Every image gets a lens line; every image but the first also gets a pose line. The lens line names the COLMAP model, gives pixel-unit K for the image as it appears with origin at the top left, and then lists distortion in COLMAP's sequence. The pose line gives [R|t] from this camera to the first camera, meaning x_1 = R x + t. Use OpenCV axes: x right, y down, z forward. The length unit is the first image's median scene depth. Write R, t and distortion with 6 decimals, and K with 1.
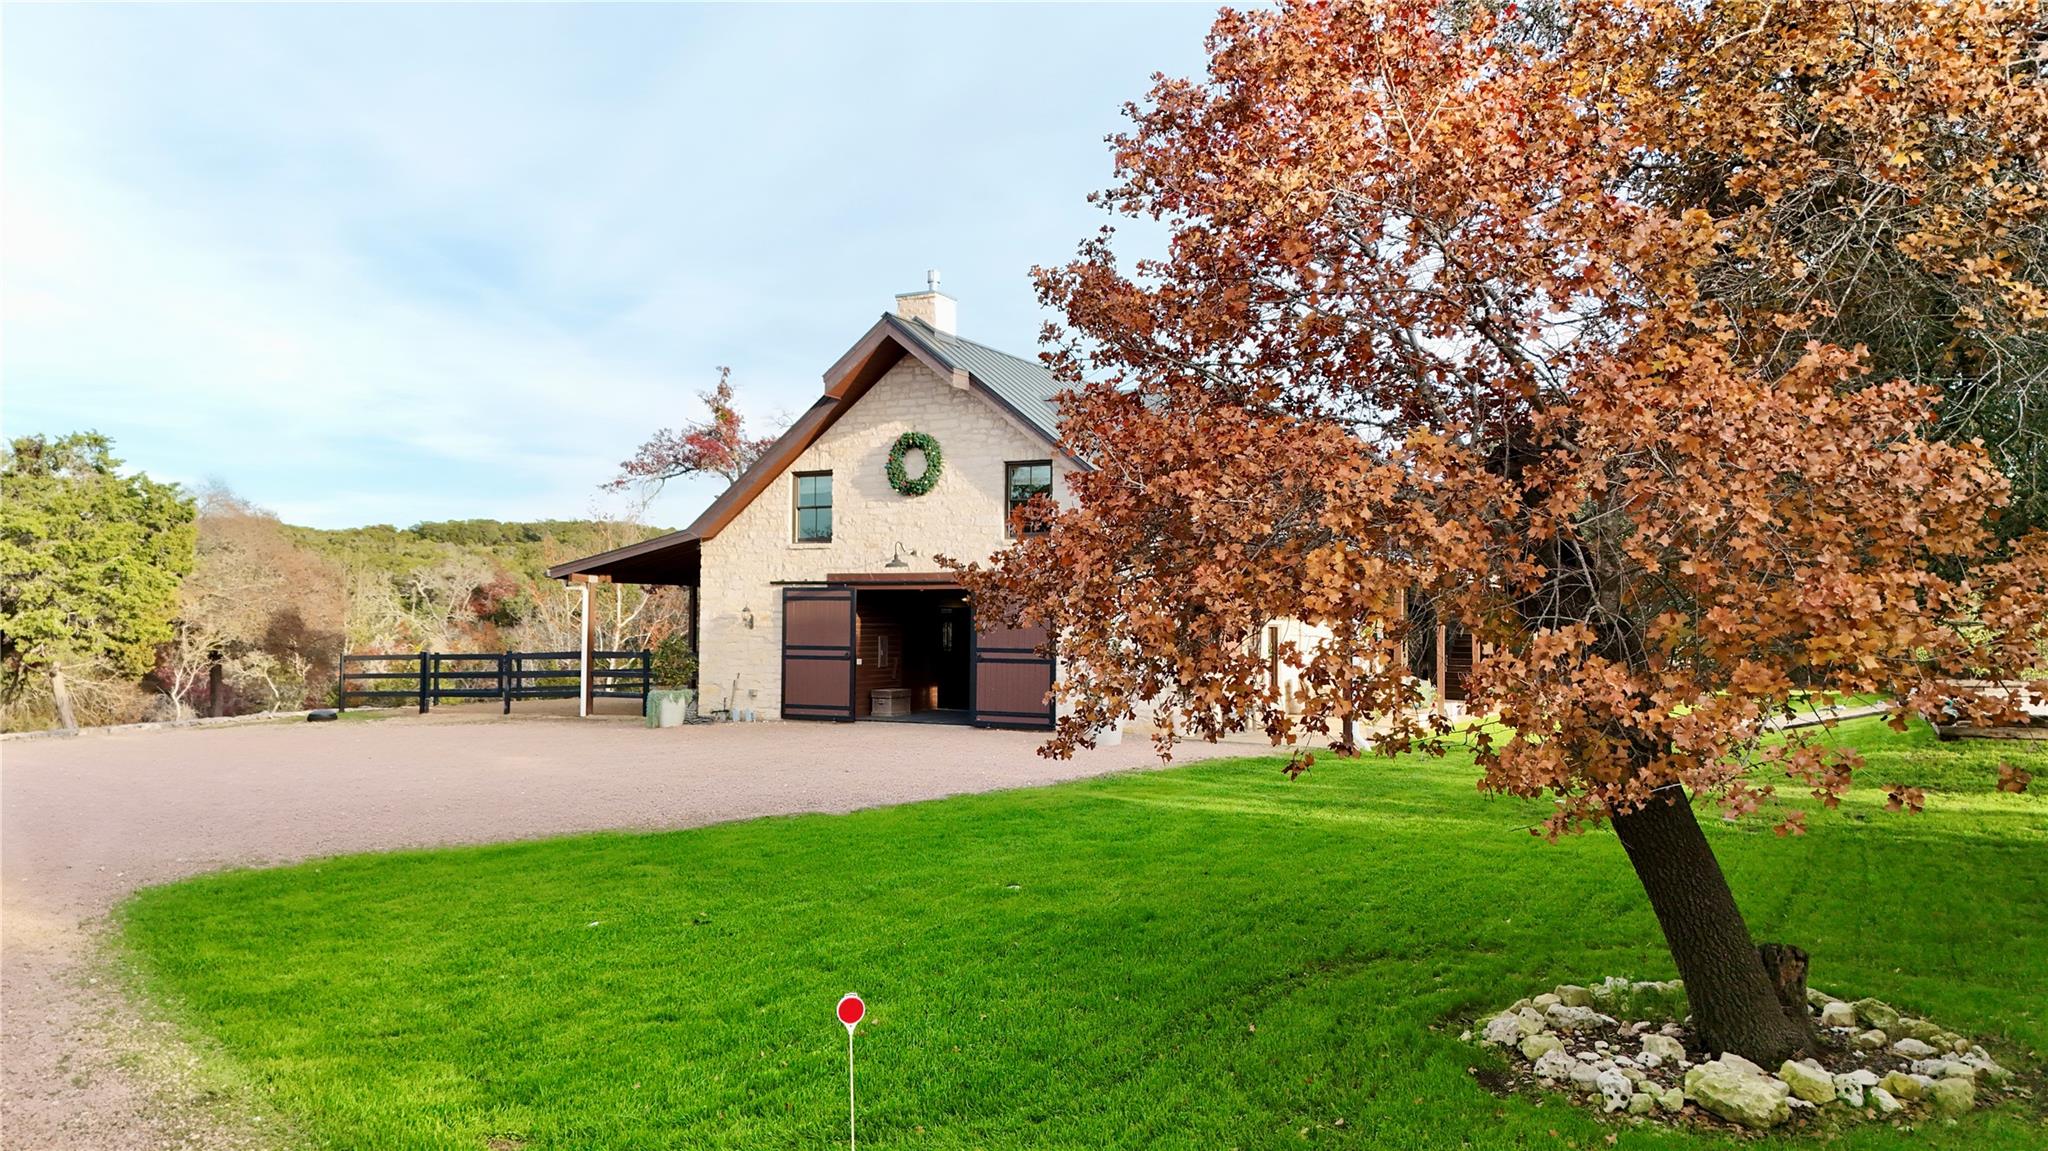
lens RADIAL K [[1517.4, 0, 1022.8], [0, 1517.4, 576.2], [0, 0, 1]] dist [0.069616, -0.057403]
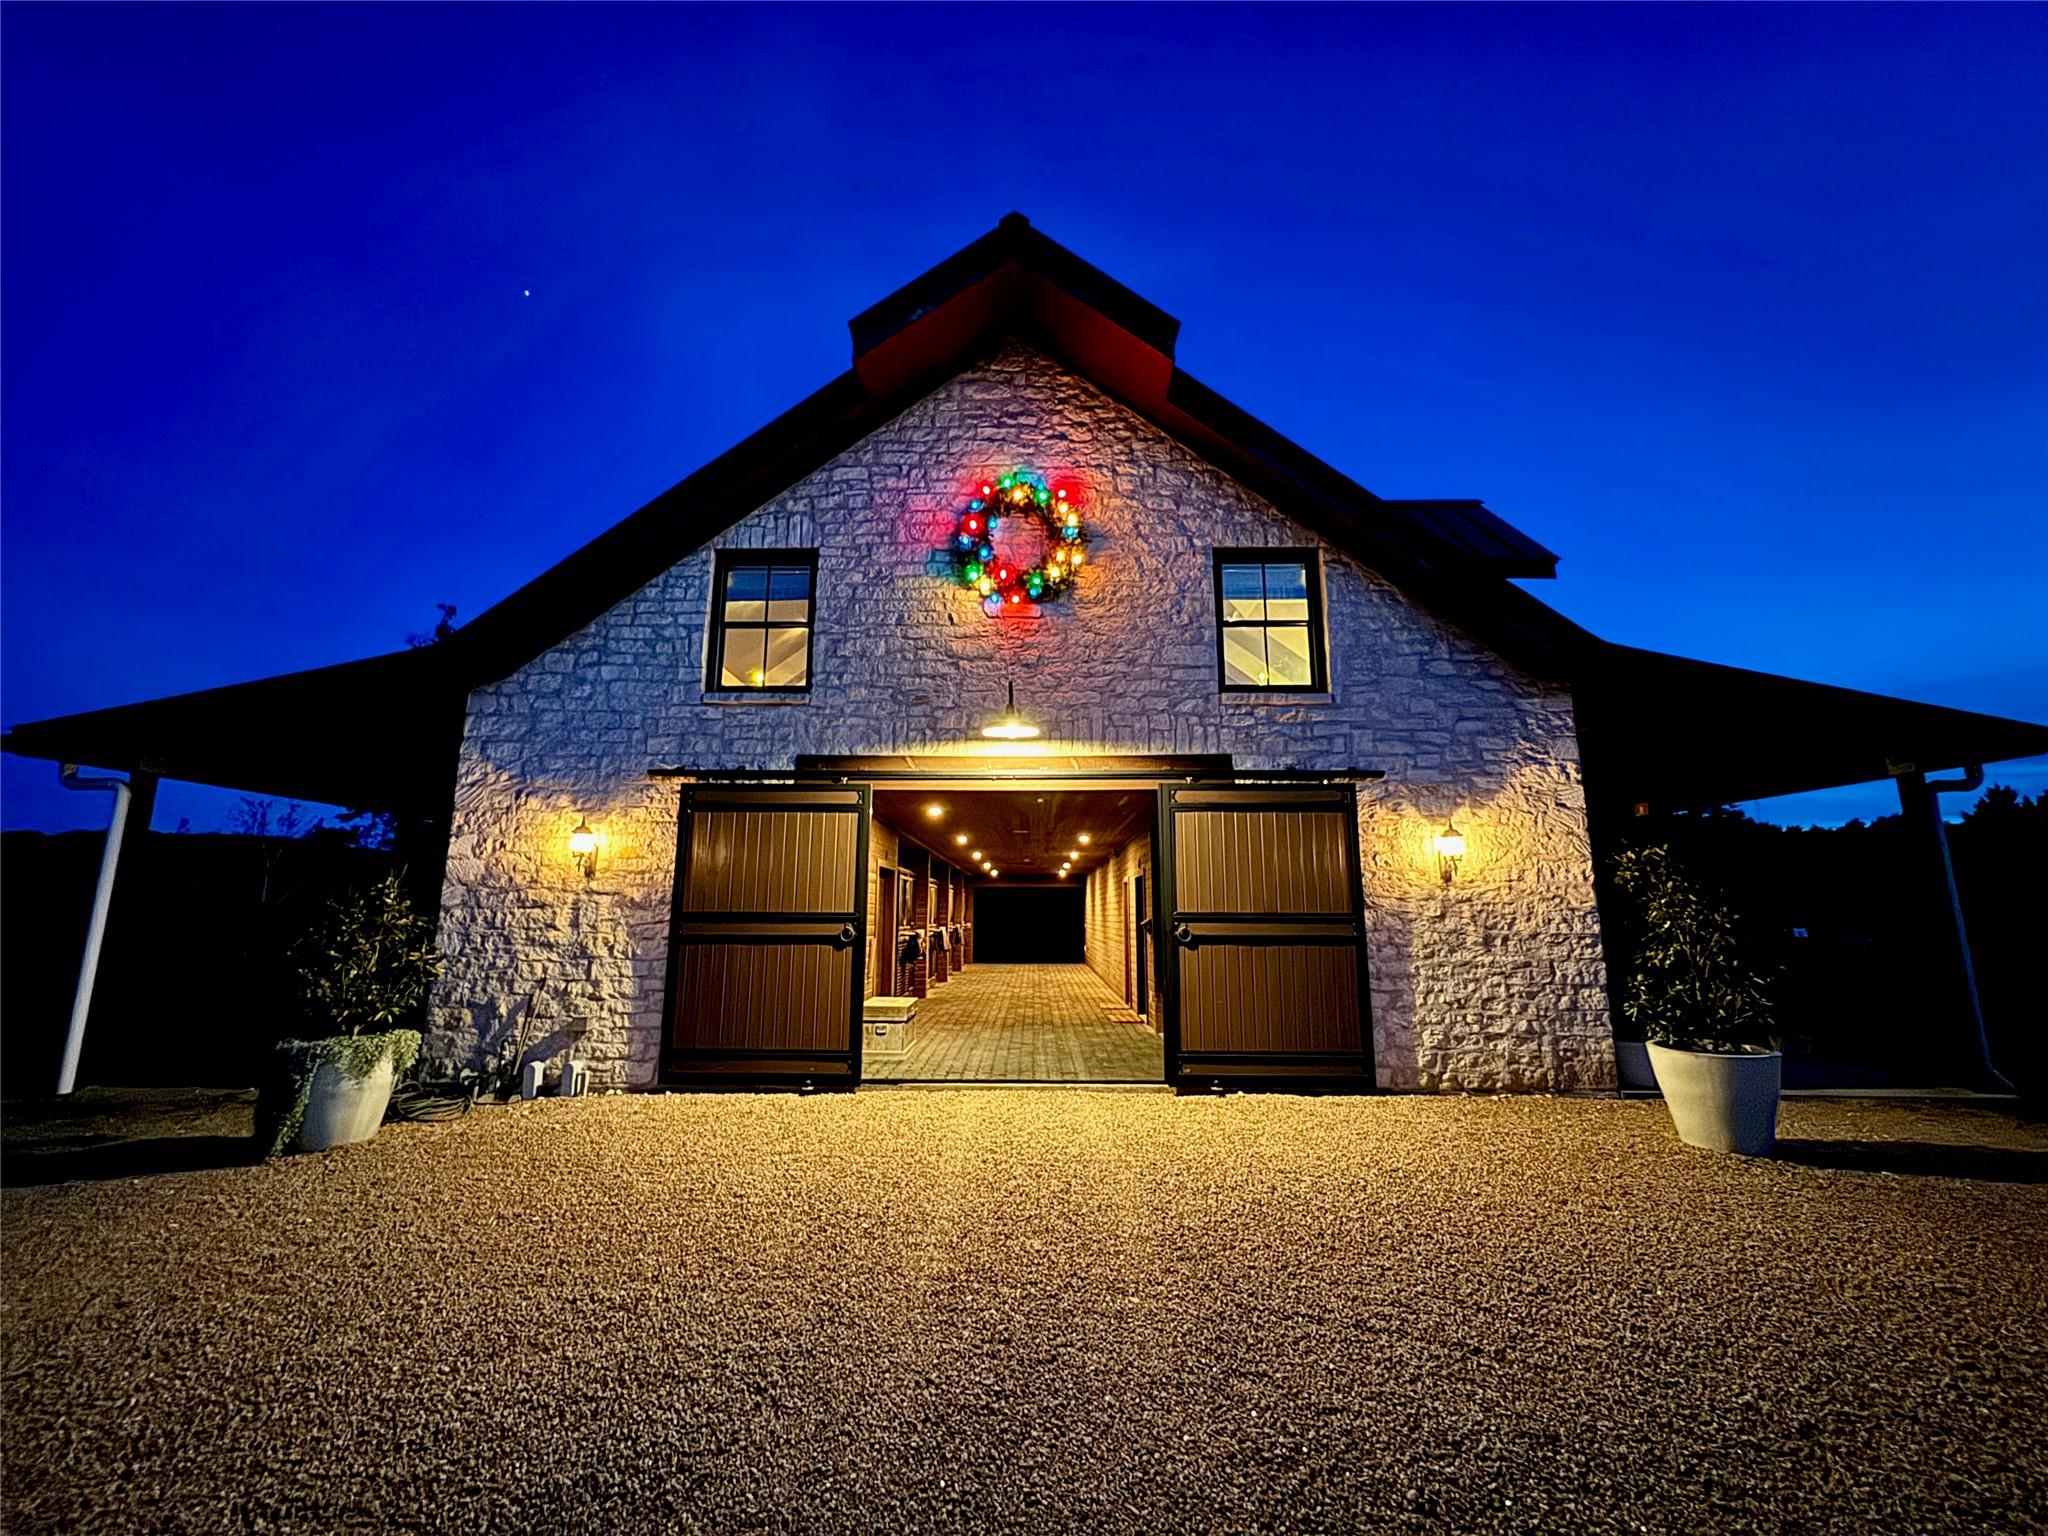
lens RADIAL K [[822.0, 0, 1027.4], [0, 822.0, 758.2], [0, 0, 1]] dist [-0.001184, 0.000363]
pose [[0.889252, 0.076572, 0.450963, -0.182367], [-0.011822, 0.989407, -0.144687, 0.034943], [-0.457265, 0.123332, 0.880737, 0.751733]]
